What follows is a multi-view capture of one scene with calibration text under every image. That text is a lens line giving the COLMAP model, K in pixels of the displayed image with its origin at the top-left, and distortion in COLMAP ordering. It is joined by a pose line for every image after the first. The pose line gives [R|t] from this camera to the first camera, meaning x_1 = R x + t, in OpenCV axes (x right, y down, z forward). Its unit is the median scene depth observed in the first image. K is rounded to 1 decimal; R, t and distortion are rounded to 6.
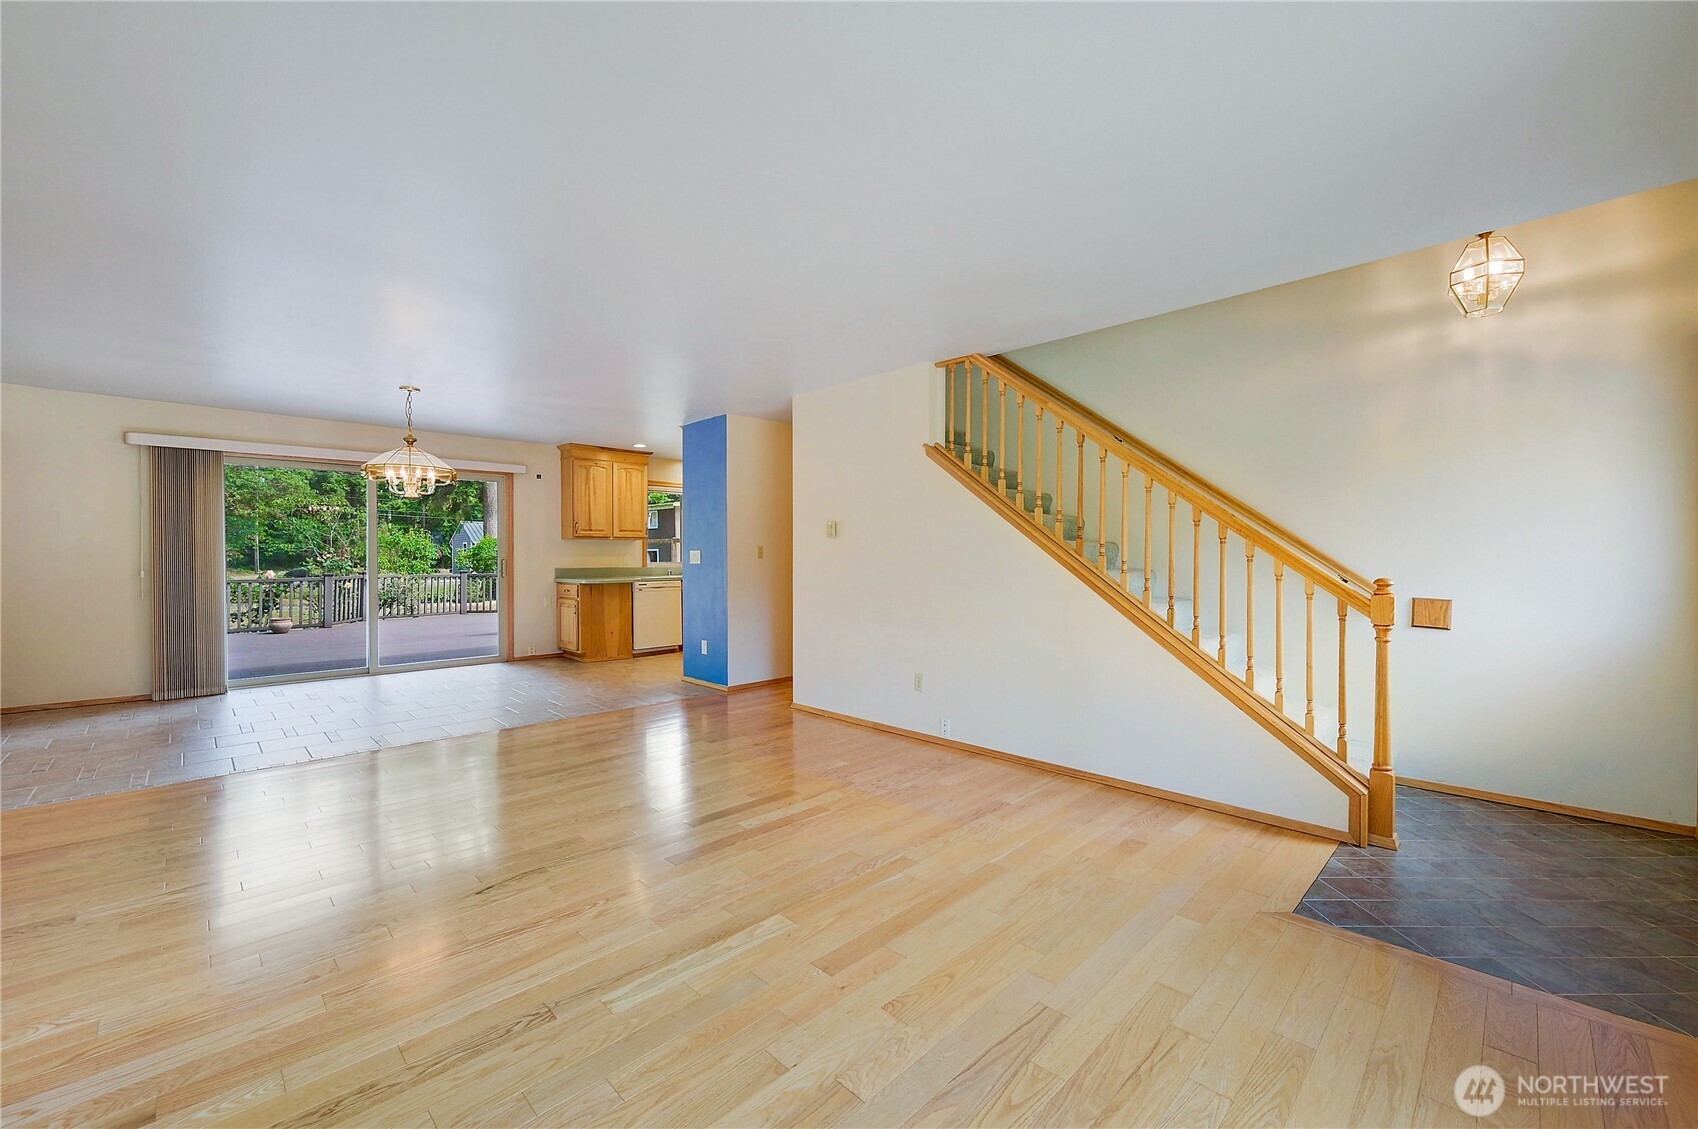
lens RADIAL K [[672.5, 0, 856.5], [0, 672.5, 559.0], [0, 0, 1]] dist [-0.001169, -0.000098]
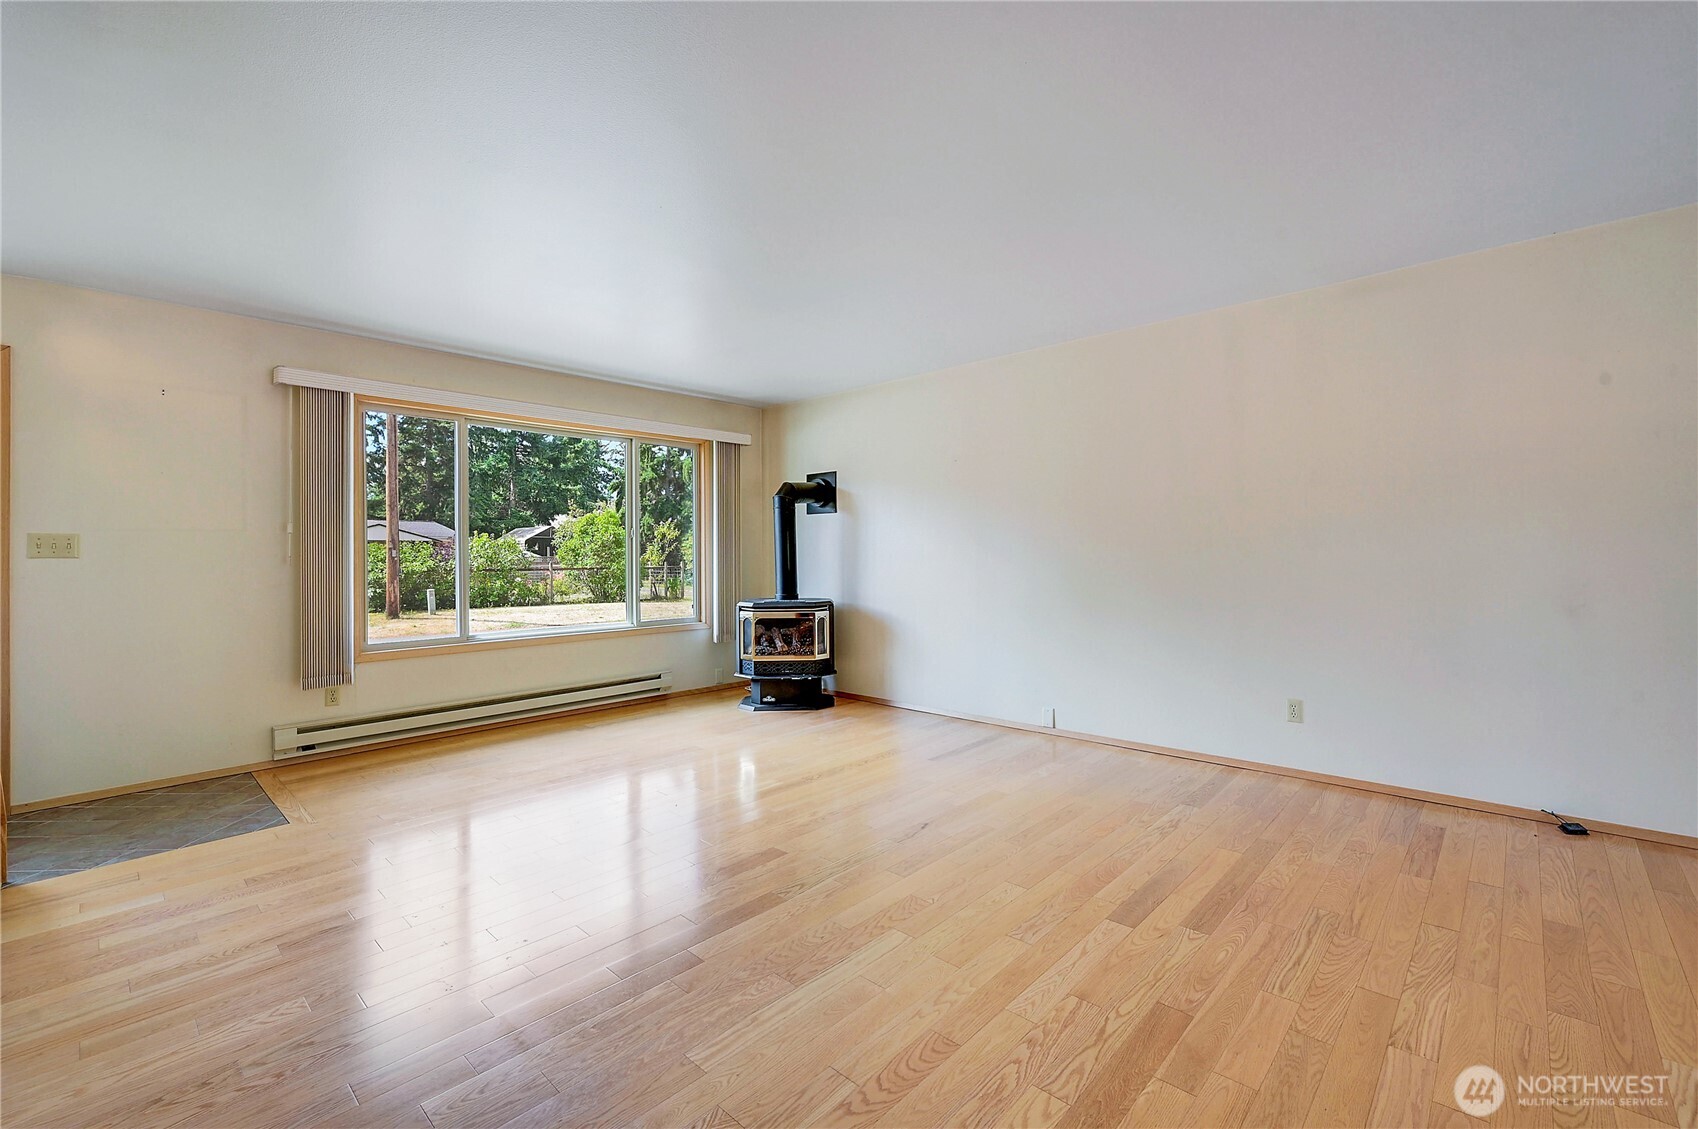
lens RADIAL K [[722.1, 0, 862.2], [0, 722.1, 561.5], [0, 0, 1]] dist [-0.001516, -0.000320]
pose [[-0.998945, 0.009864, -0.044846, -0.184164], [0.009324, 0.999882, 0.012244, 0.001458], [0.044961, 0.011813, -0.998919, 1.074373]]
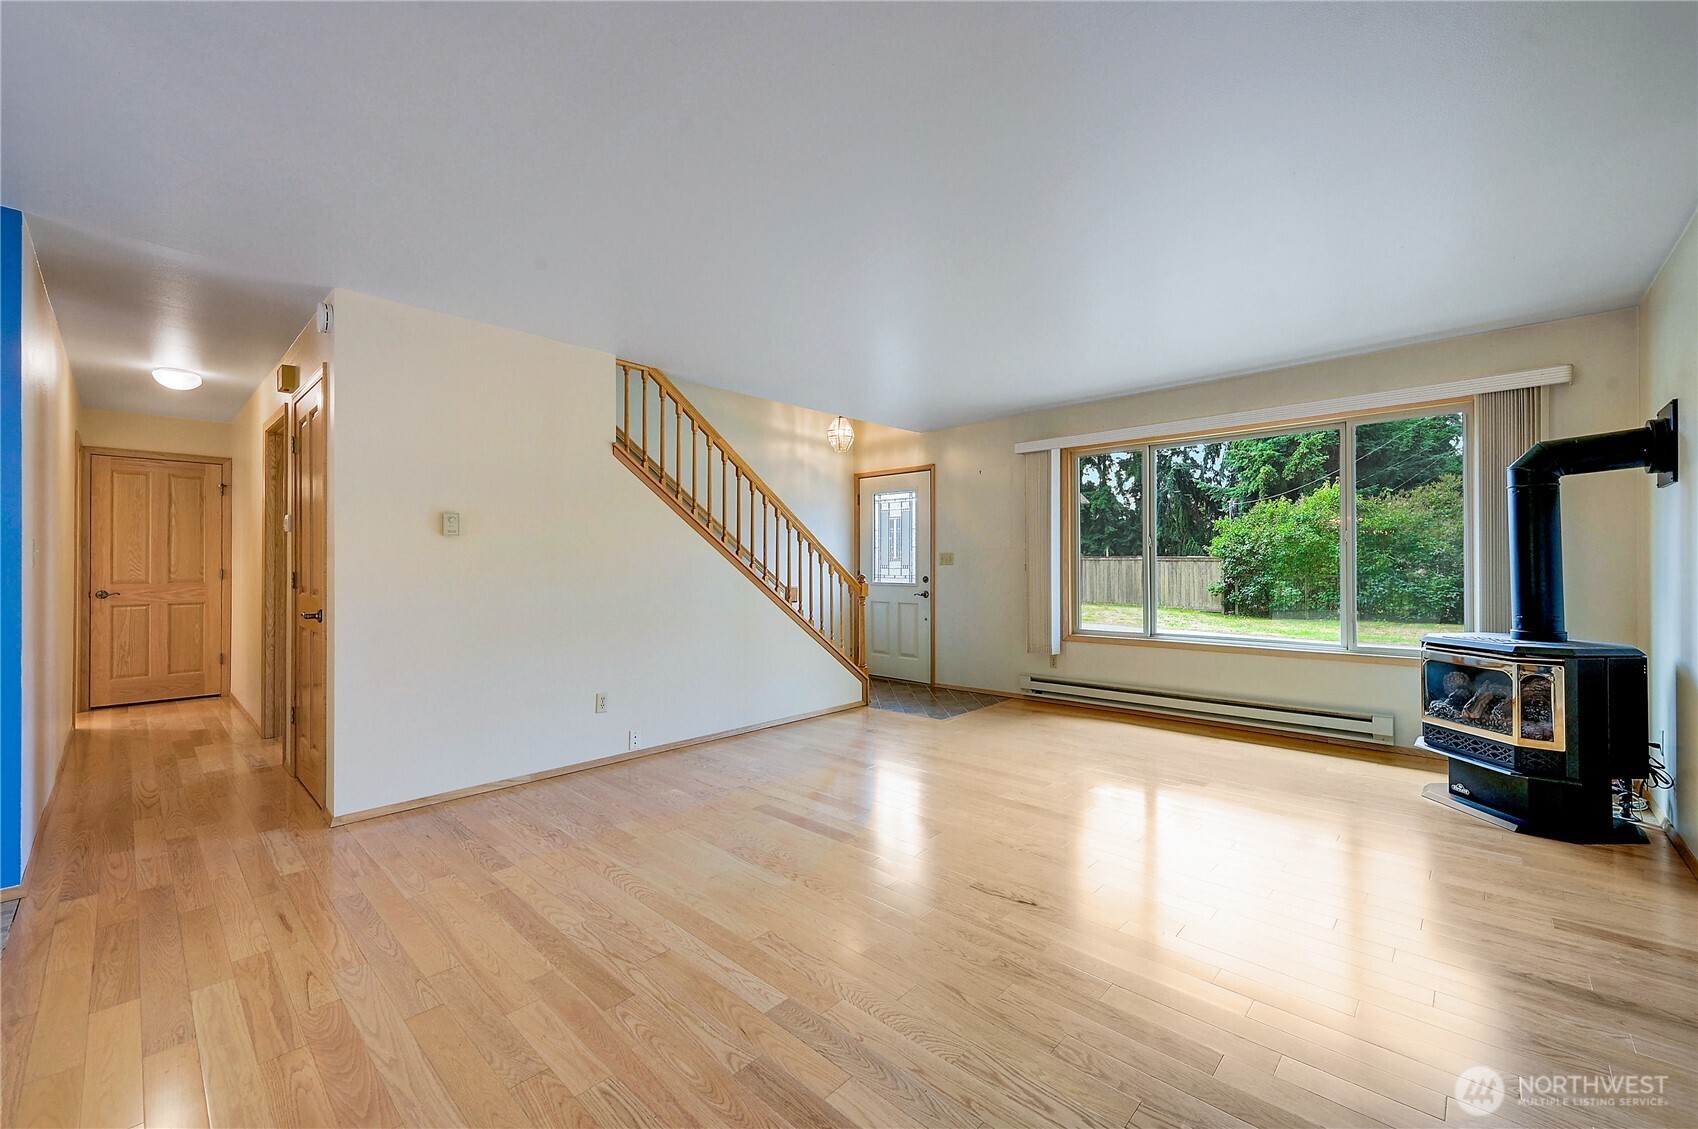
lens RADIAL K [[683.5, 0, 843.5], [0, 683.5, 564.6], [0, 0, 1]] dist [-0.002694, -0.000347]
pose [[-0.025954, 0.003628, 0.999657, -0.724808], [0.005847, 0.999977, -0.003477, 0.002227], [-0.999646, 0.005755, -0.025975, 0.607977]]
